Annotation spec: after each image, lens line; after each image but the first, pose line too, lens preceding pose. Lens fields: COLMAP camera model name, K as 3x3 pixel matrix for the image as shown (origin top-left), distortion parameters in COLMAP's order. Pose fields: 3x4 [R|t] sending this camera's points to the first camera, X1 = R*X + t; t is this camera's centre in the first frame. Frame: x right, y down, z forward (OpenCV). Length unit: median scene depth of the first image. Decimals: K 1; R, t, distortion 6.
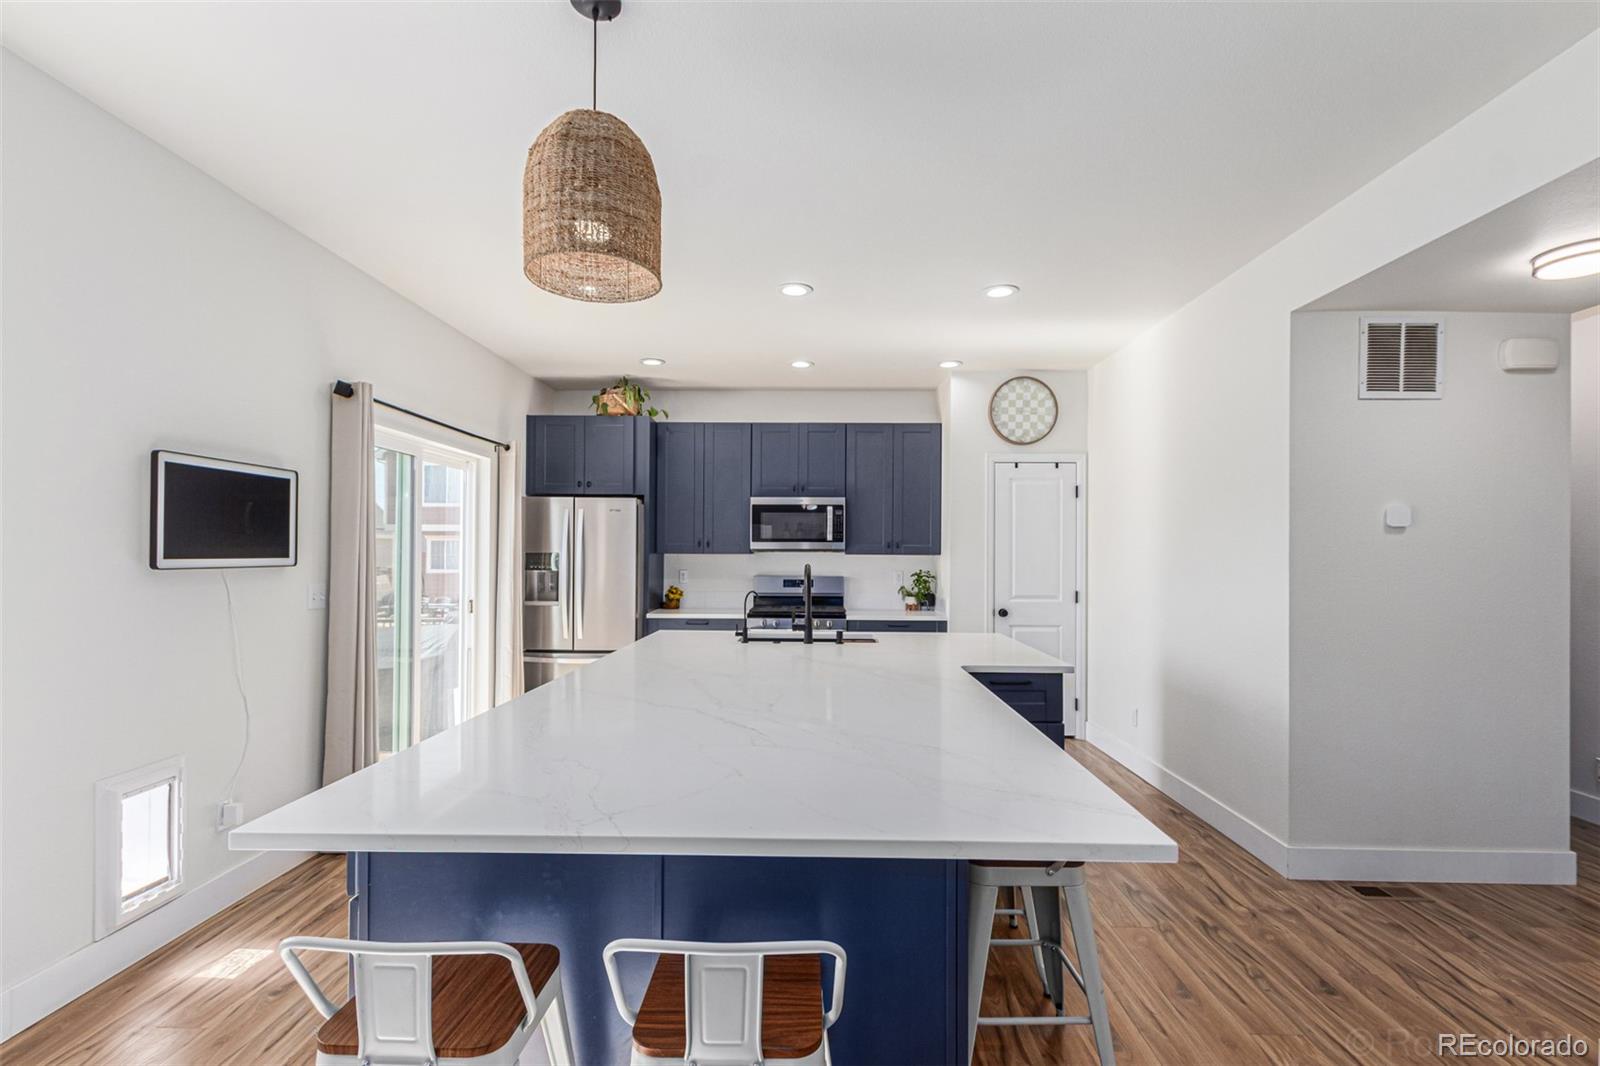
lens RADIAL K [[732.6, 0, 800.7], [0, 732.6, 549.0], [0, 0, 1]] dist [0.003016, 0.000266]
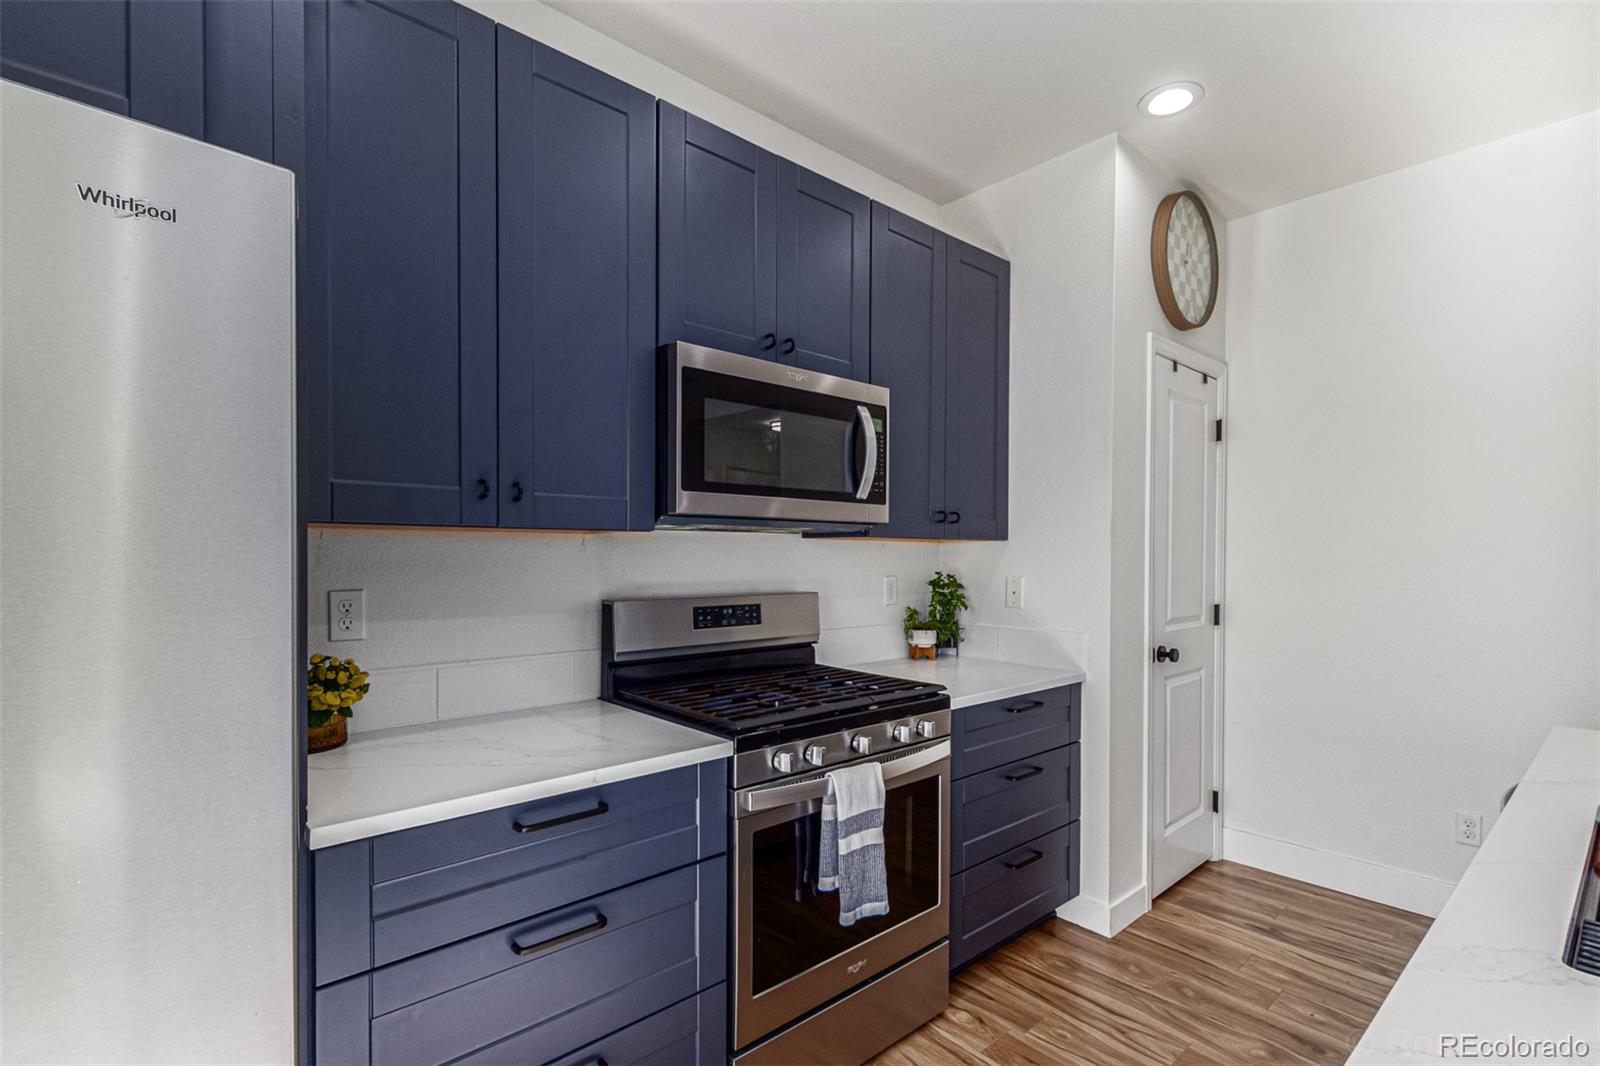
lens RADIAL K [[732.6, 0, 791.7], [0, 732.6, 563.0], [0, 0, 1]] dist [0.003016, 0.000266]
pose [[0.735412, -0.011854, 0.677516, -0.252534], [-0.001921, 0.999806, 0.019578, 0.014909], [-0.677617, -0.015700, 0.735247, 0.794431]]
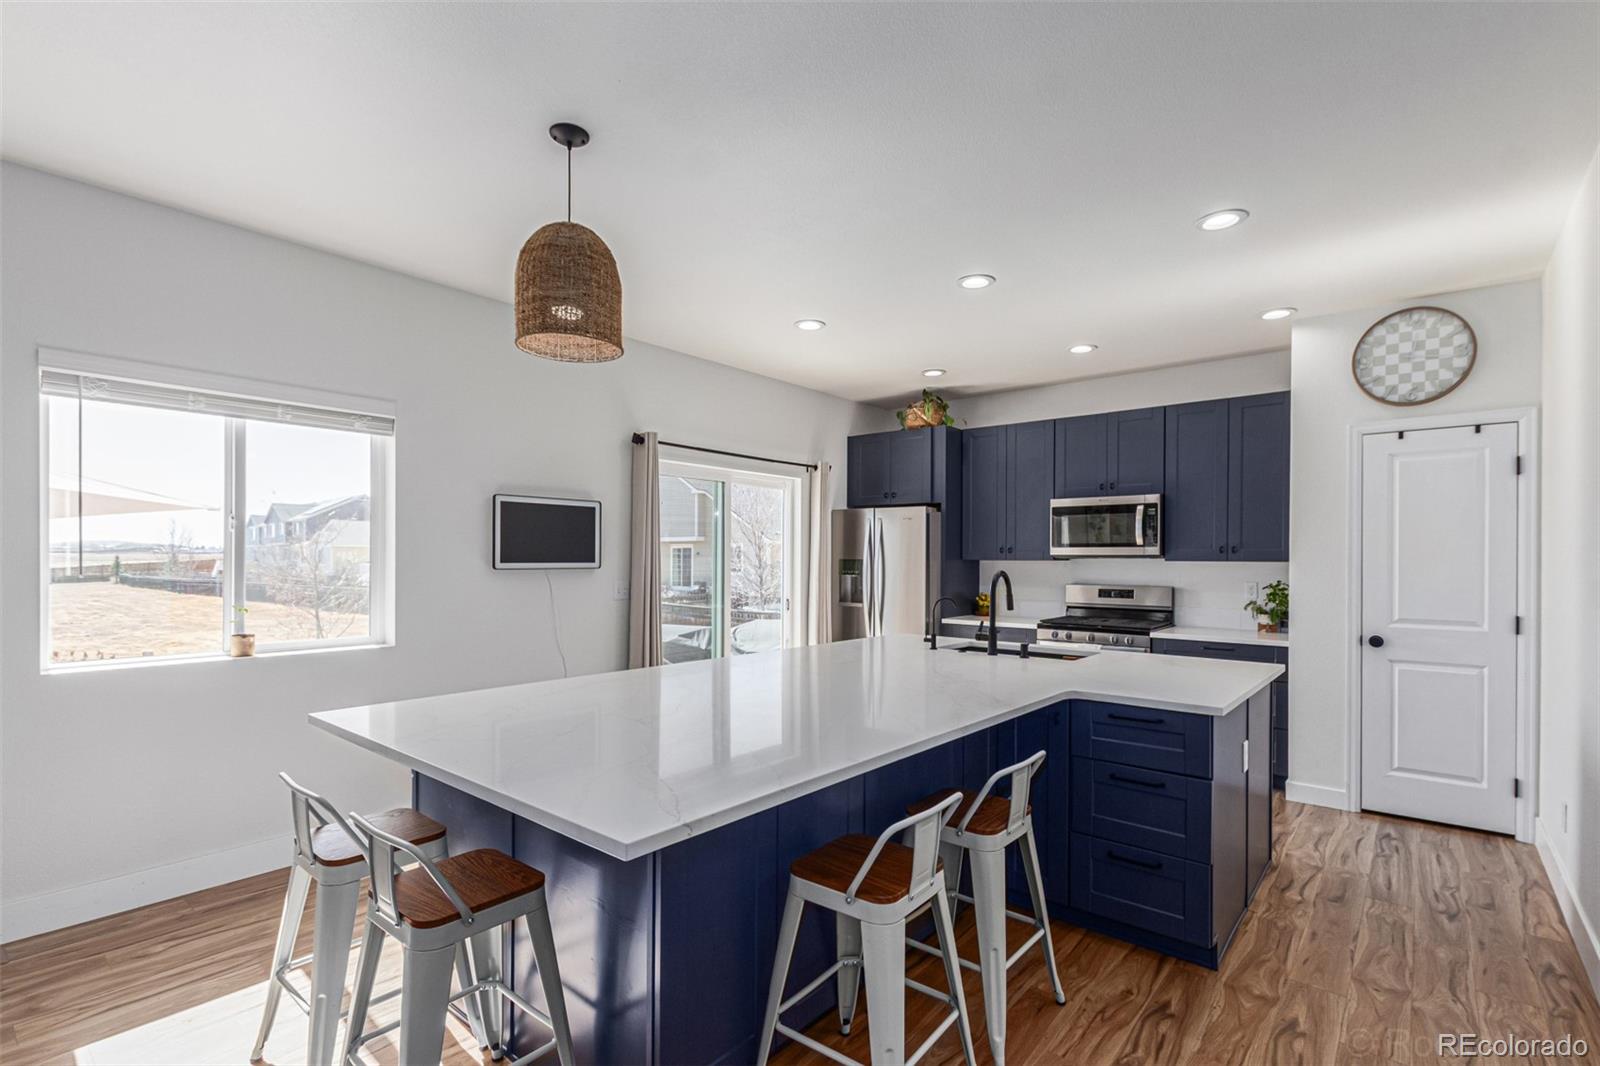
lens RADIAL K [[732.6, 0, 798.4], [0, 732.6, 560.5], [0, 0, 1]] dist [0.003016, 0.000266]
pose [[0.779452, -0.000218, -0.626462, 0.282391], [0.003917, 0.999982, 0.004526, 0.001736], [0.626450, -0.005981, 0.779439, 0.077418]]
